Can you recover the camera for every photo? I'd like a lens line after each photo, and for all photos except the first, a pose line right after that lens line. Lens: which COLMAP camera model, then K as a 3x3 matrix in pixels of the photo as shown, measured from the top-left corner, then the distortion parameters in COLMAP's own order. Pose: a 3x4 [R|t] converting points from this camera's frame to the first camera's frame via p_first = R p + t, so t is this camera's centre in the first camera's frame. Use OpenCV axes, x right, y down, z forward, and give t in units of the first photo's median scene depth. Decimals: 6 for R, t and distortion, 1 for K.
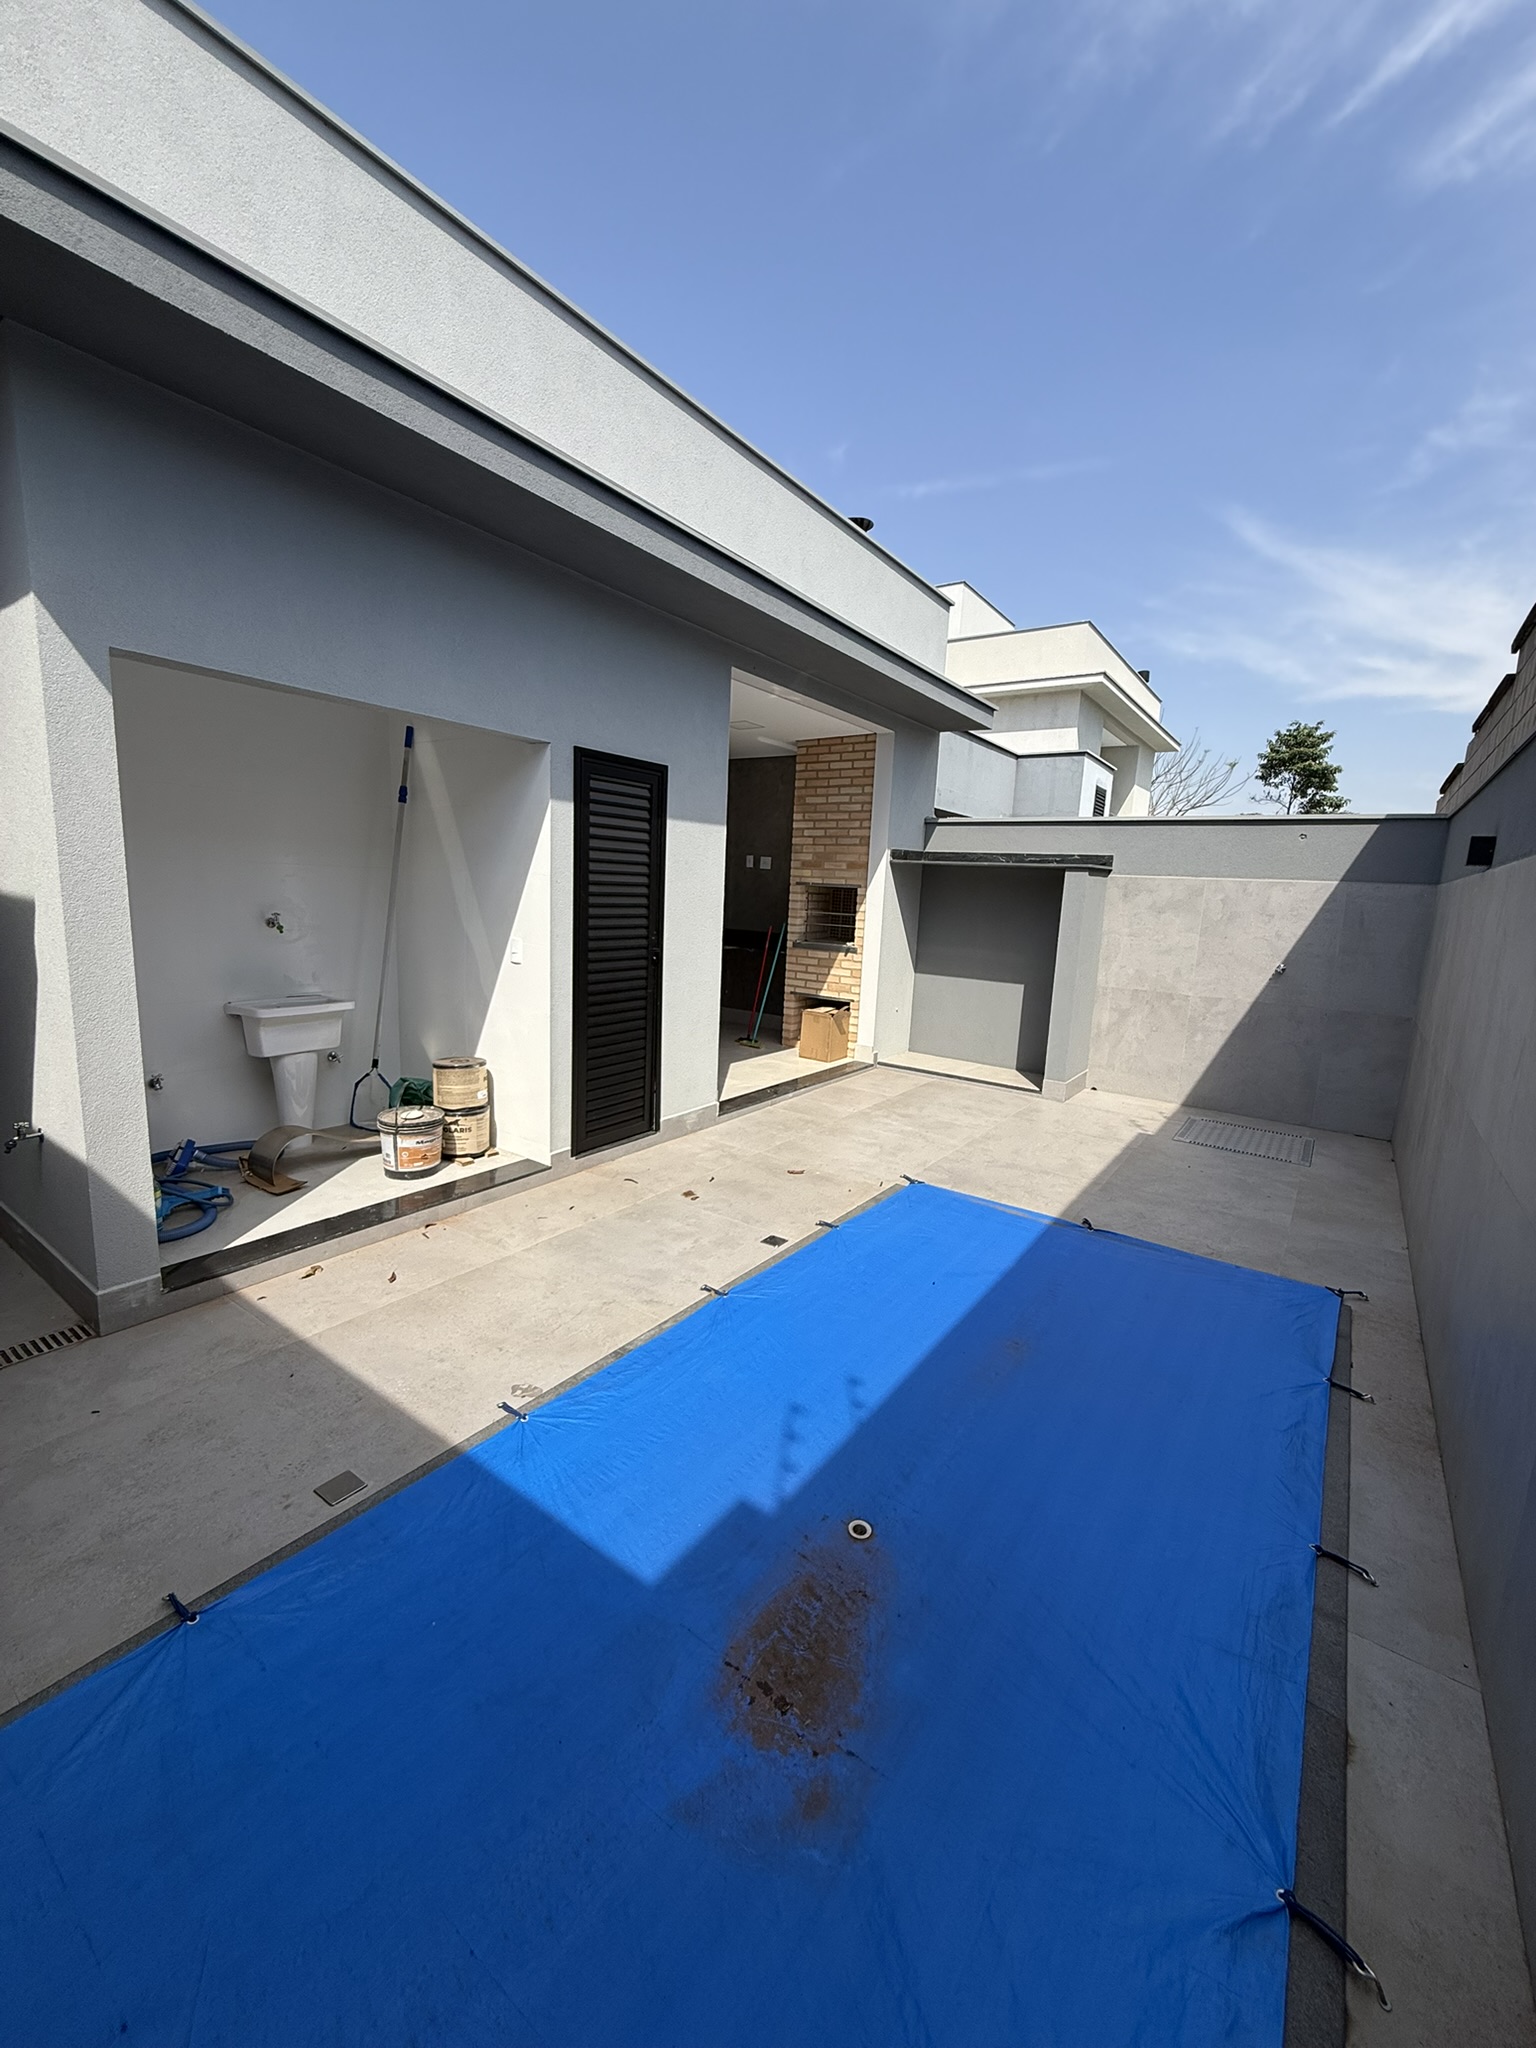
lens RADIAL K [[814.4, 0, 768.0], [0, 814.4, 1024.0], [0, 0, 1]] dist [0.000473, -0.000239]
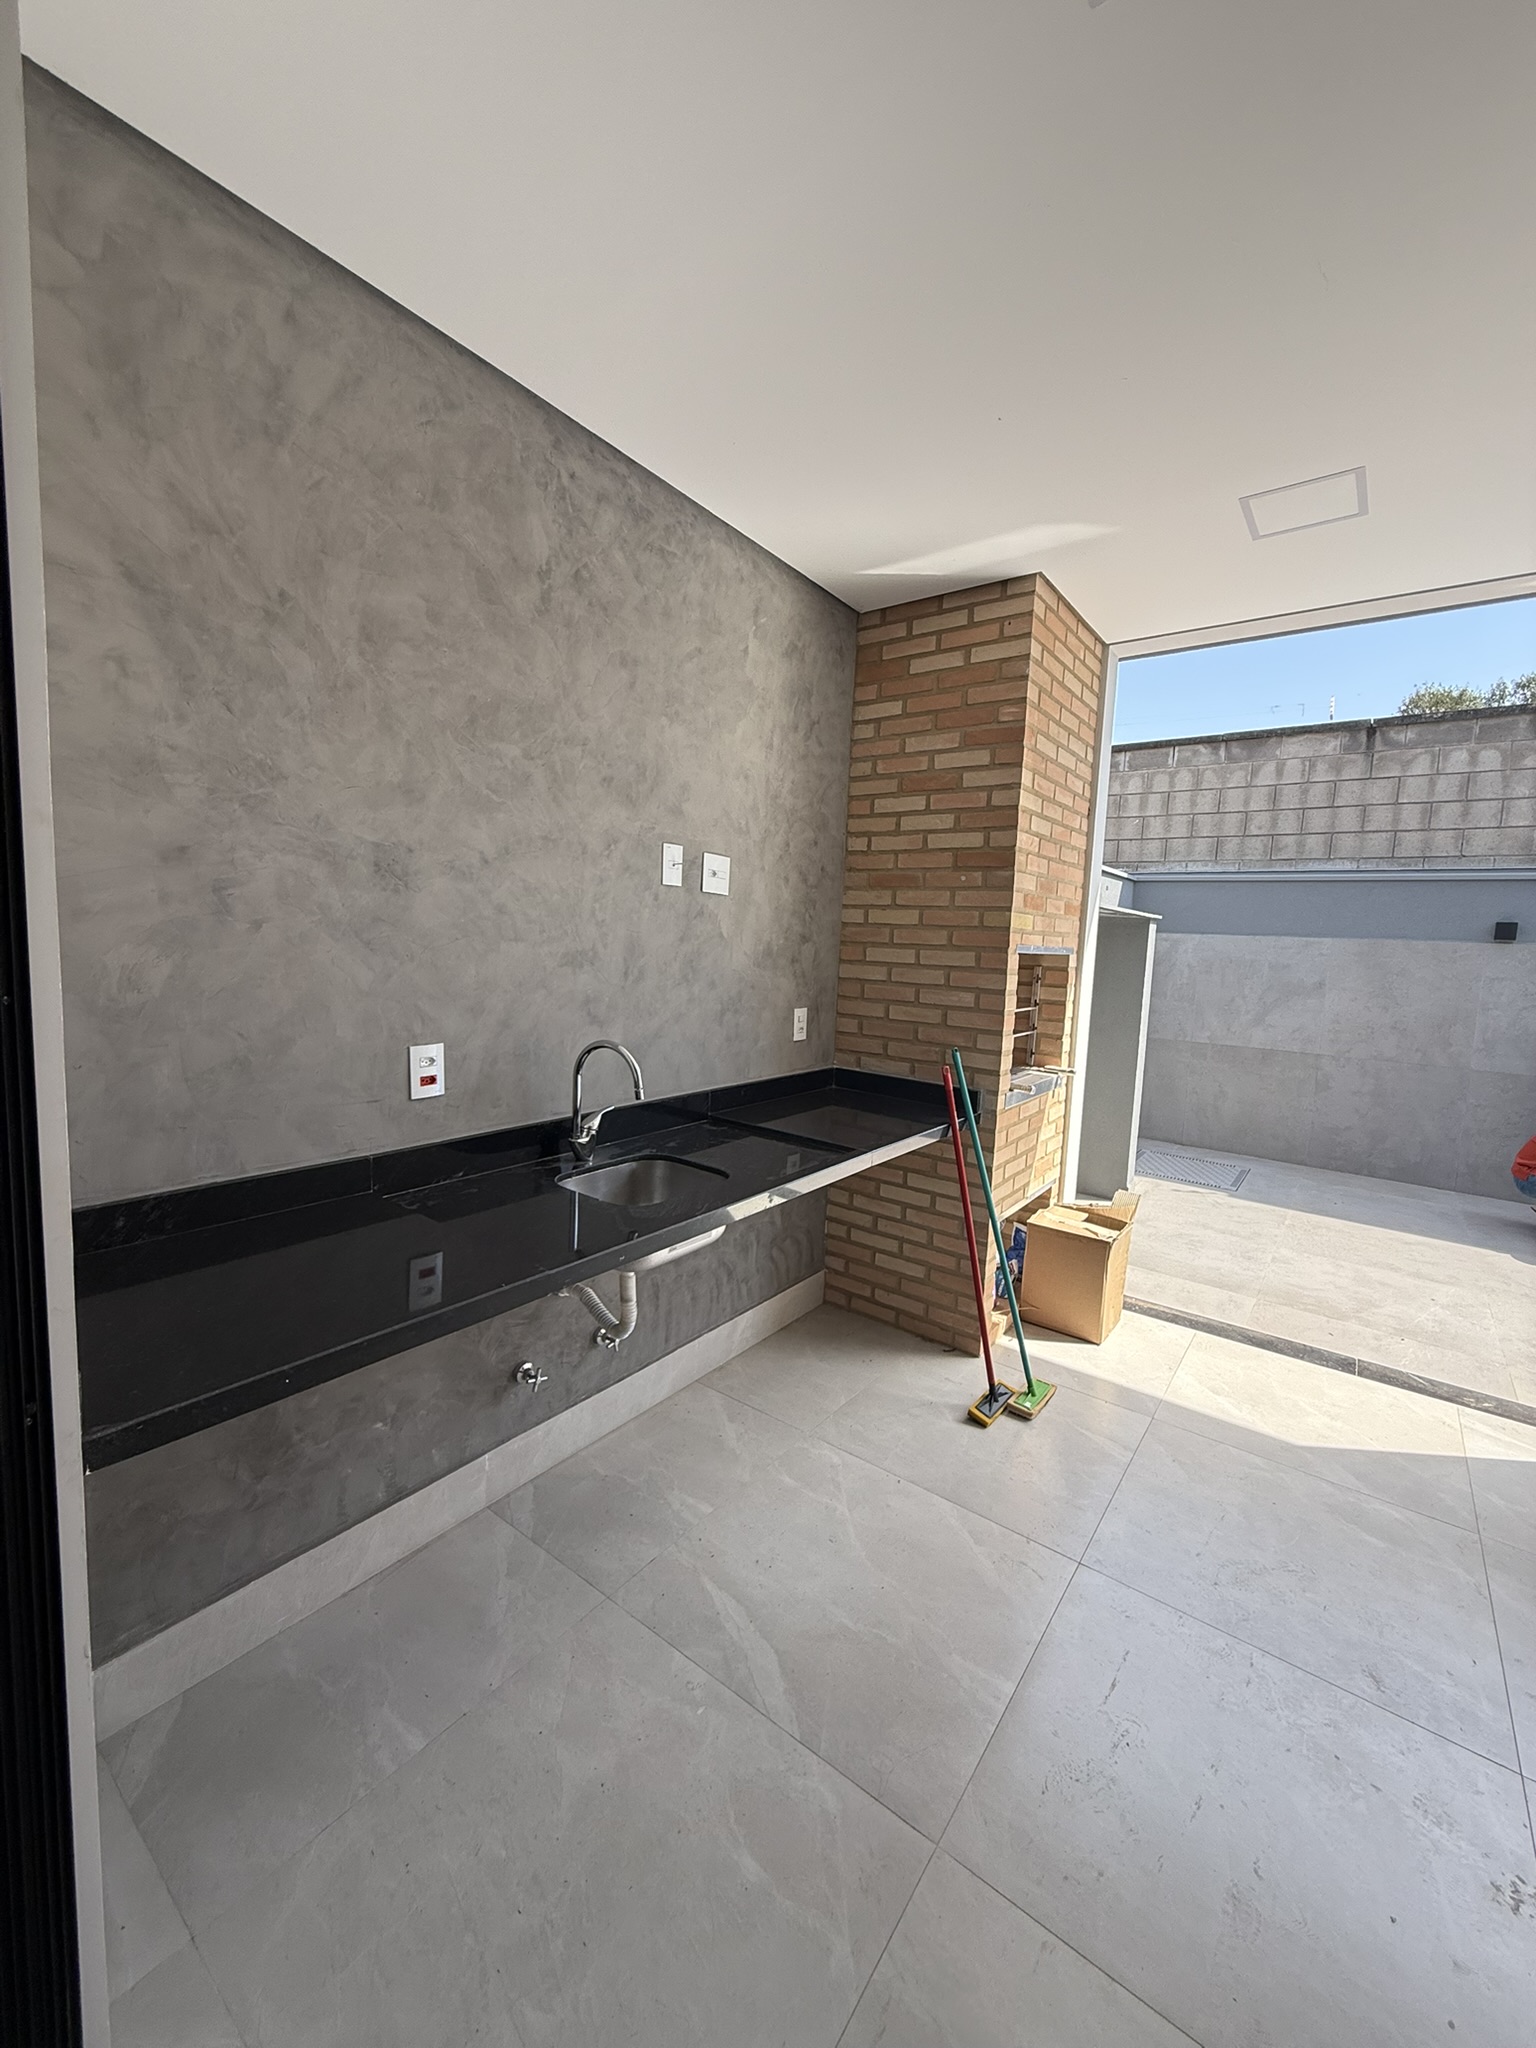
lens RADIAL K [[814.4, 0, 768.0], [0, 814.4, 1024.0], [0, 0, 1]] dist [0.000473, -0.000239]
pose [[0.024100, -0.141420, 0.989656, -0.584476], [0.129160, 0.982087, 0.137193, -0.331239], [-0.991331, 0.124518, 0.041935, 1.774304]]
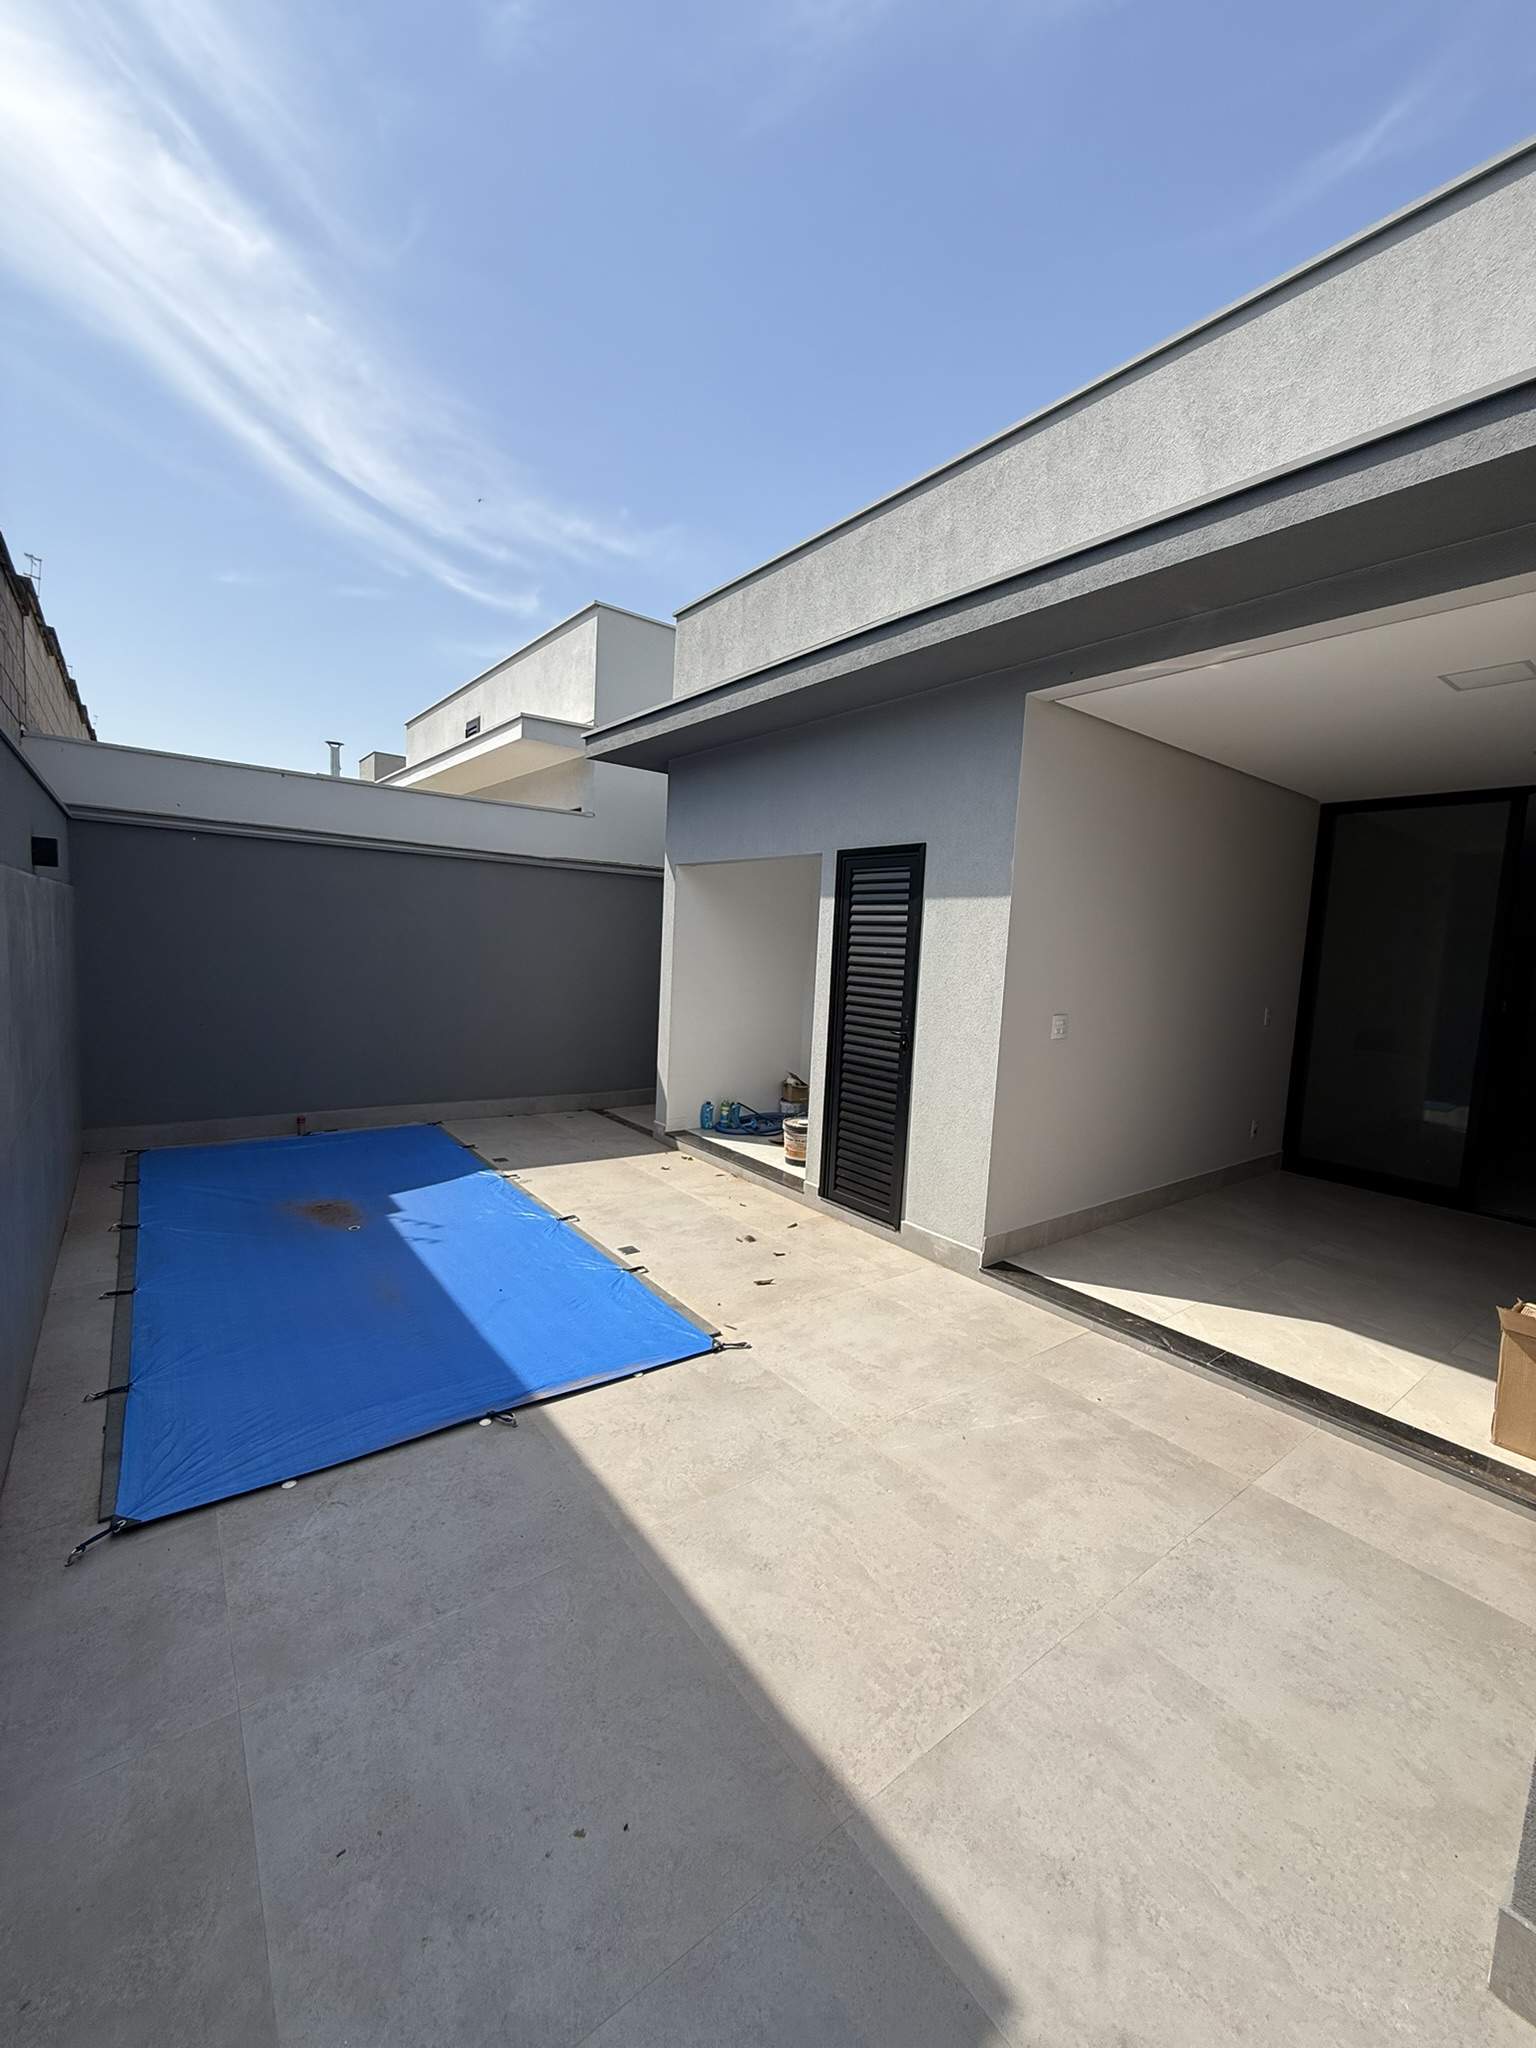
lens RADIAL K [[814.4, 0, 768.0], [0, 814.4, 1024.0], [0, 0, 1]] dist [0.000473, -0.000239]
pose [[-0.290930, 0.042118, -0.955817, 0.826410], [-0.218780, 0.969631, 0.109318, -0.174023], [0.931394, 0.240917, -0.272880, 1.118939]]
